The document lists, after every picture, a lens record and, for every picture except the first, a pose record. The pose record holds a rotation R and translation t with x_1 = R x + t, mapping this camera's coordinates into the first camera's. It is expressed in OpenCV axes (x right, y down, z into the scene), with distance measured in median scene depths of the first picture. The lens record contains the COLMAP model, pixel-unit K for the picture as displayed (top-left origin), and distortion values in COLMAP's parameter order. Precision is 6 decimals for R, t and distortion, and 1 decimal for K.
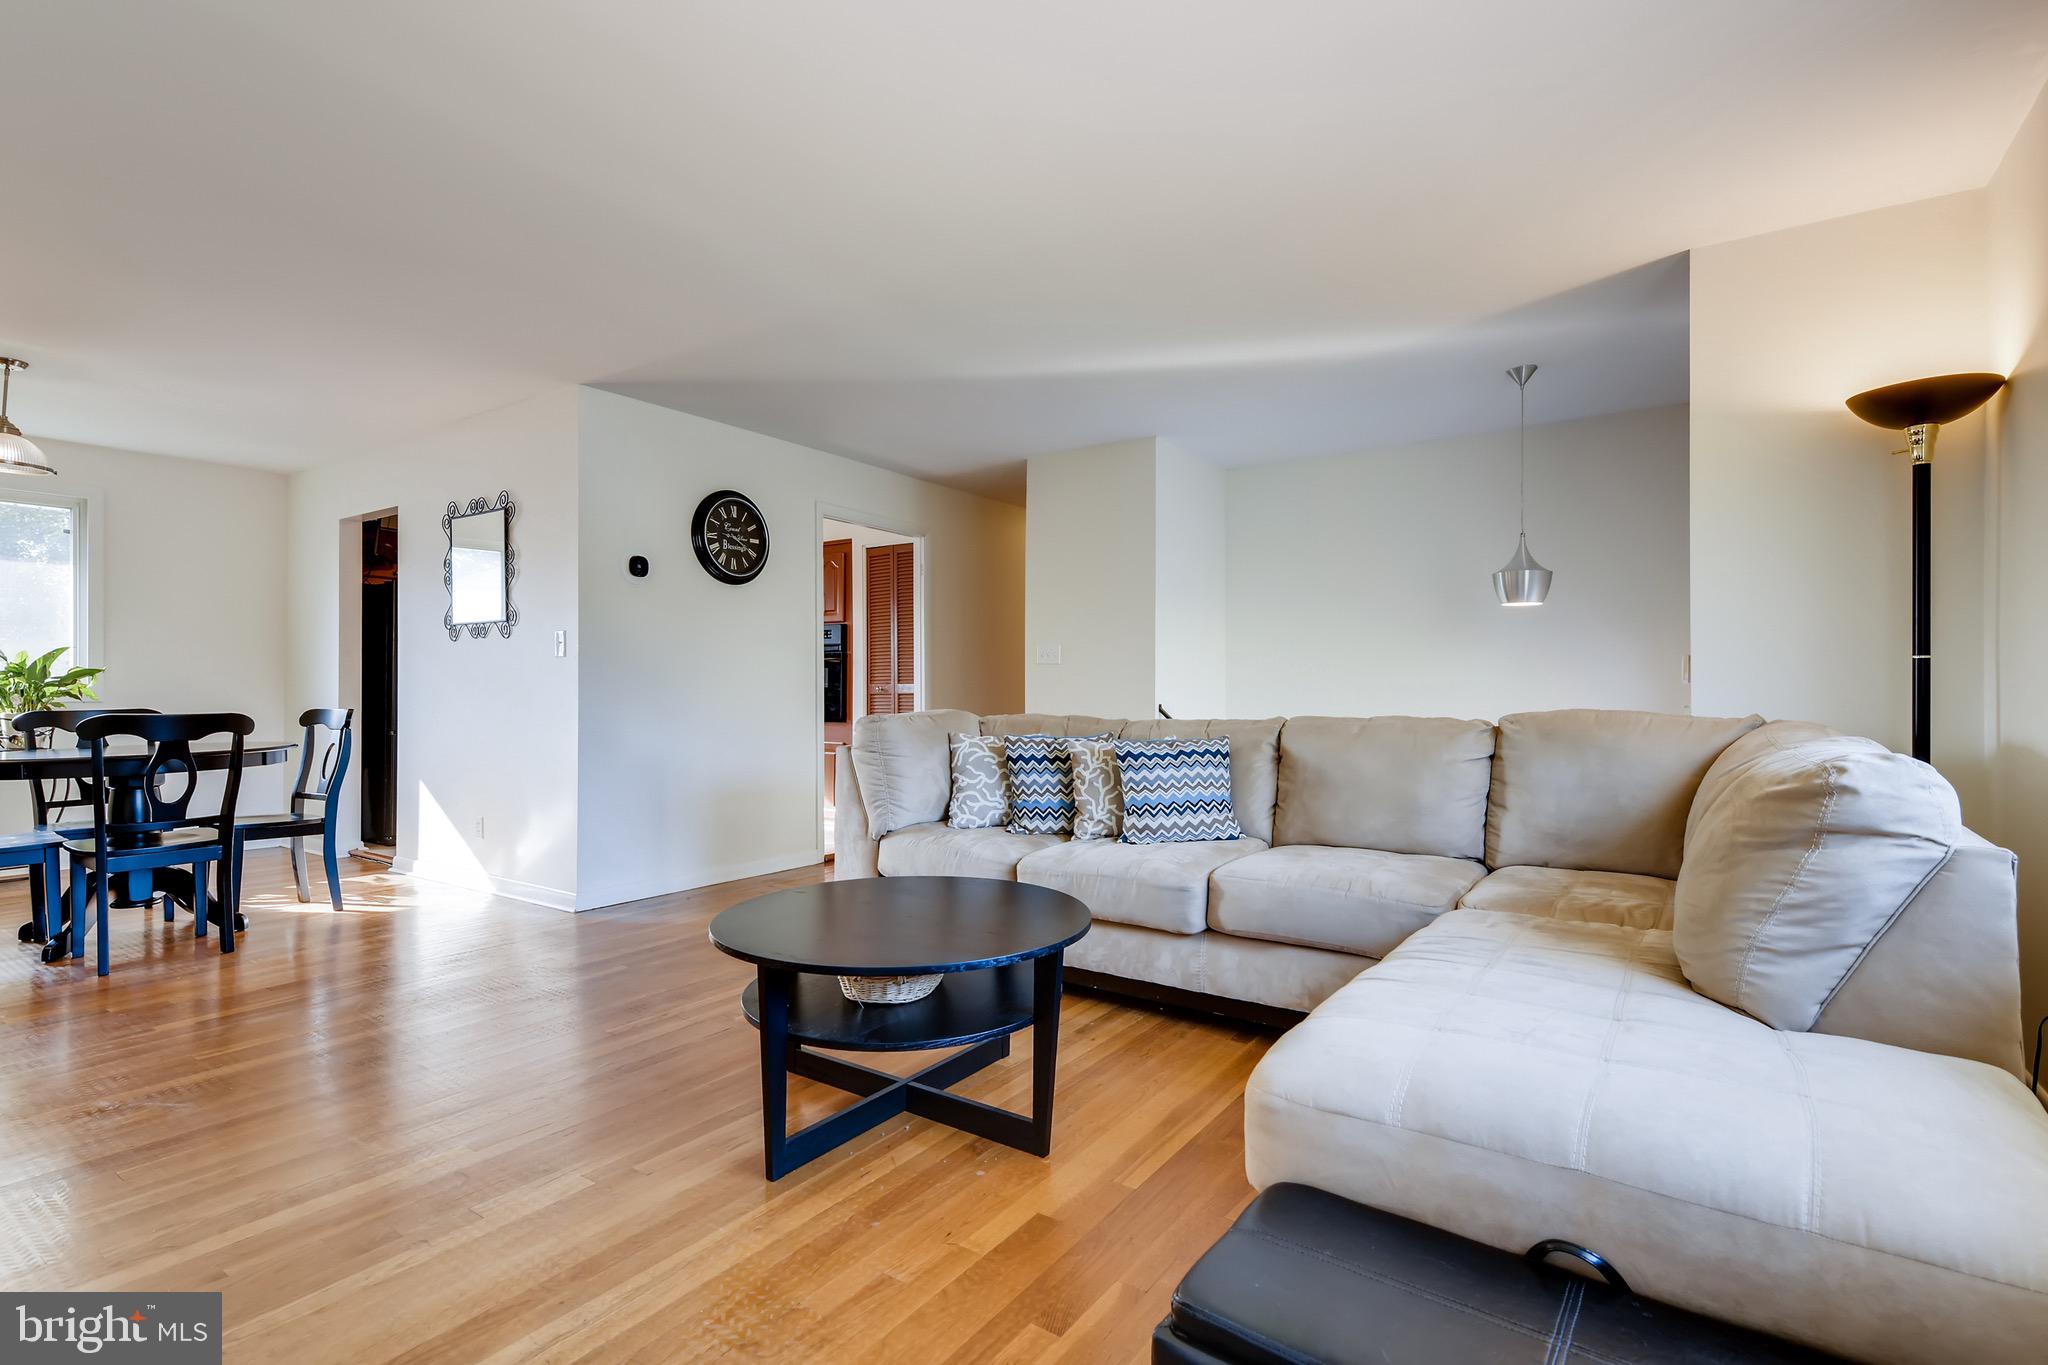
lens RADIAL K [[957.5, 0, 1031.2], [0, 957.5, 683.0], [0, 0, 1]] dist [0.015268, -0.005948]
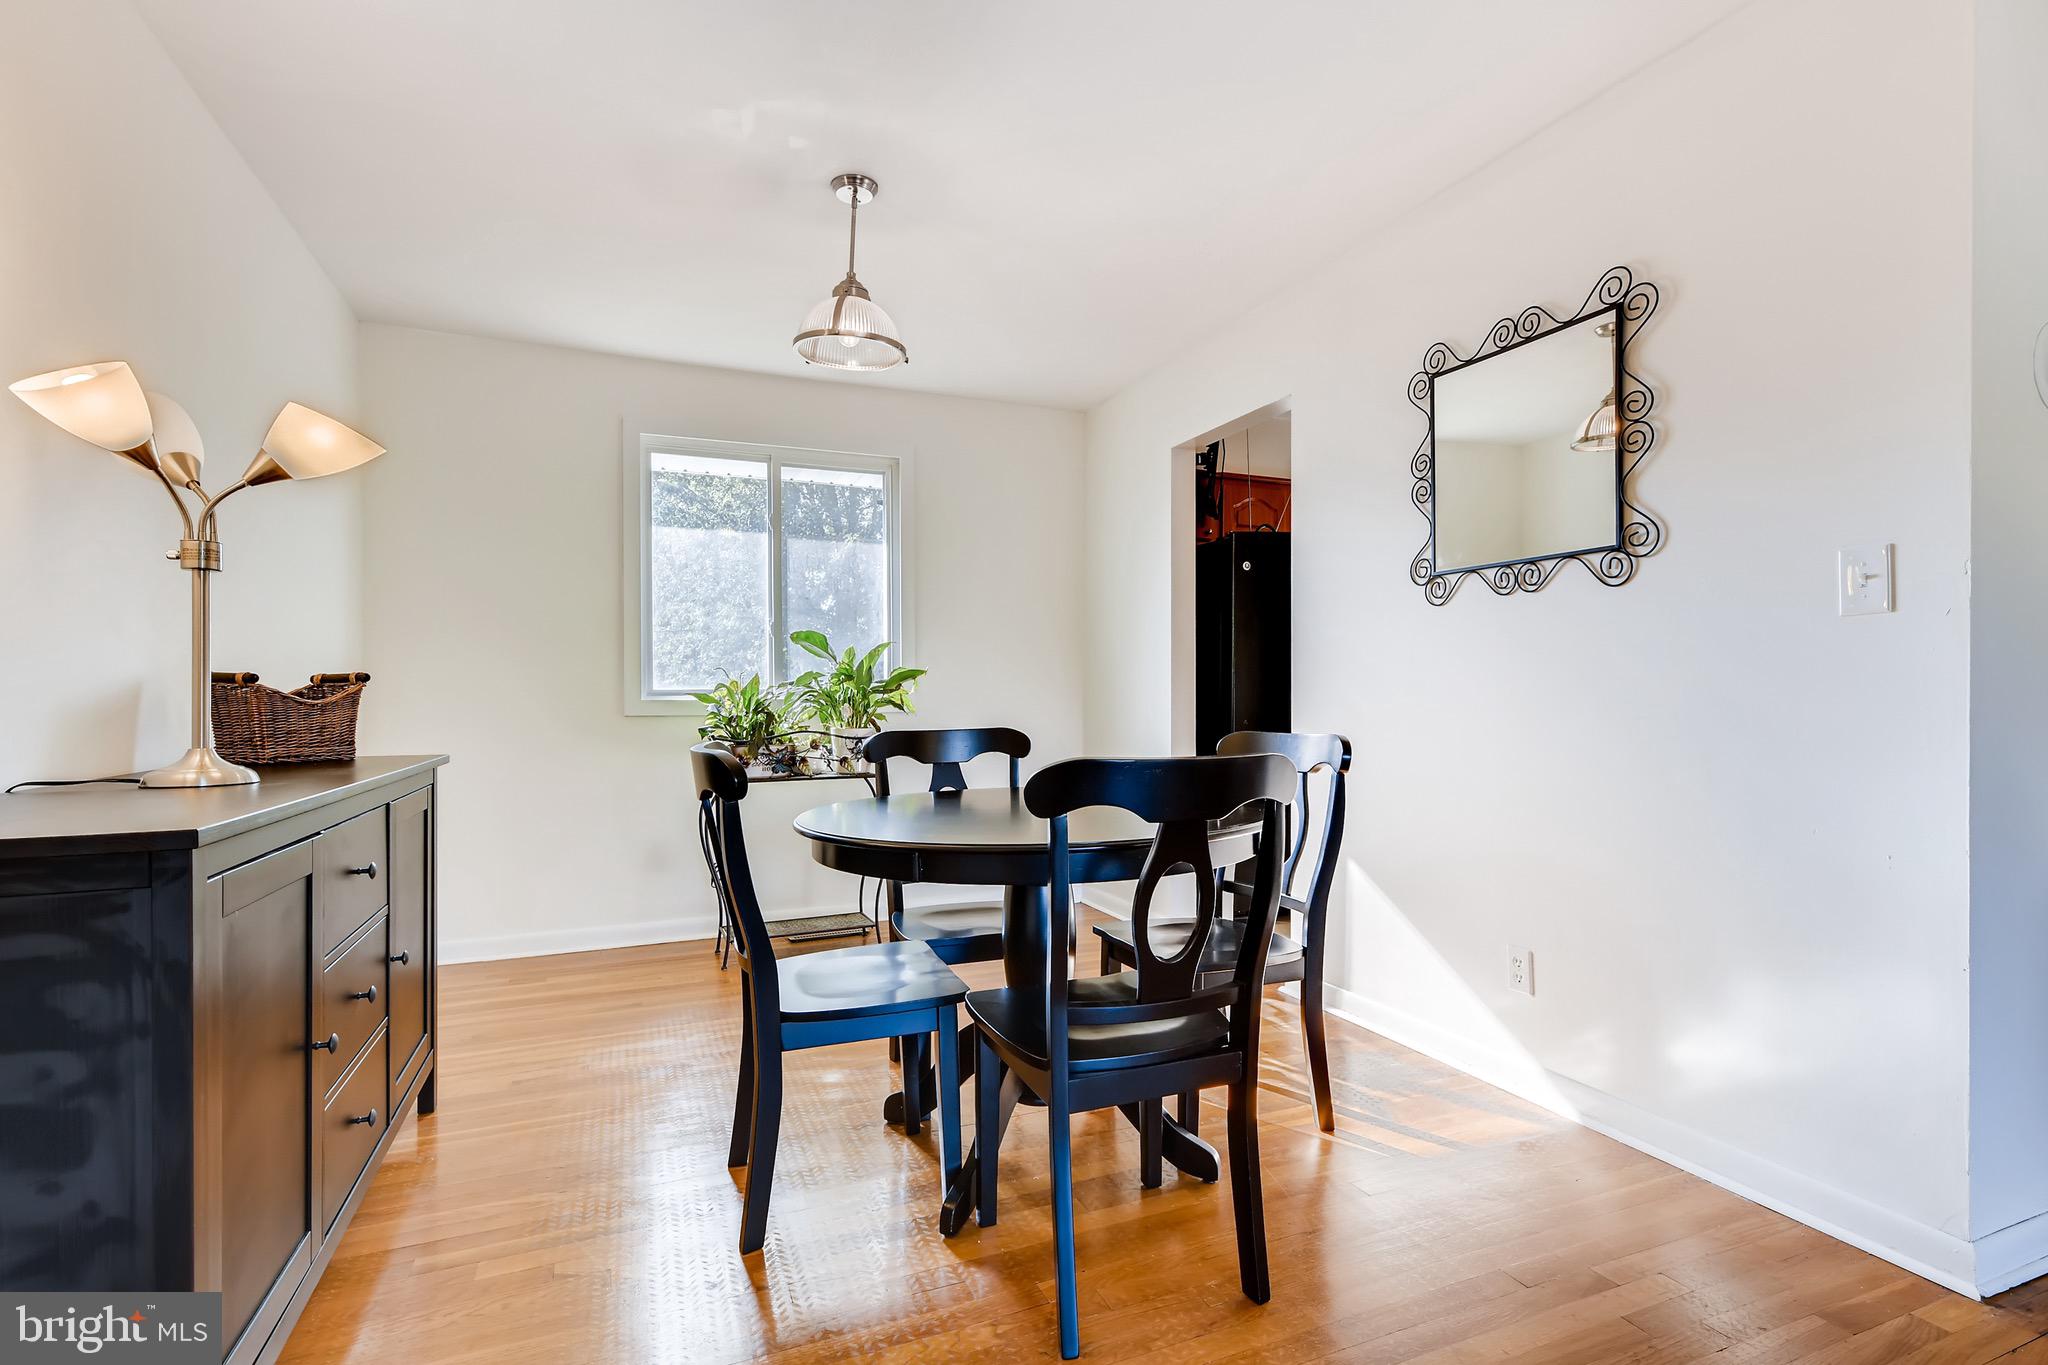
lens RADIAL K [[957.5, 0, 1031.2], [0, 957.5, 683.0], [0, 0, 1]] dist [0.015268, -0.005948]
pose [[0.843377, -0.011145, -0.537207, -0.597790], [0.009991, 0.999937, -0.005059, 0.000586], [0.537230, -0.001101, 0.843435, 0.505077]]
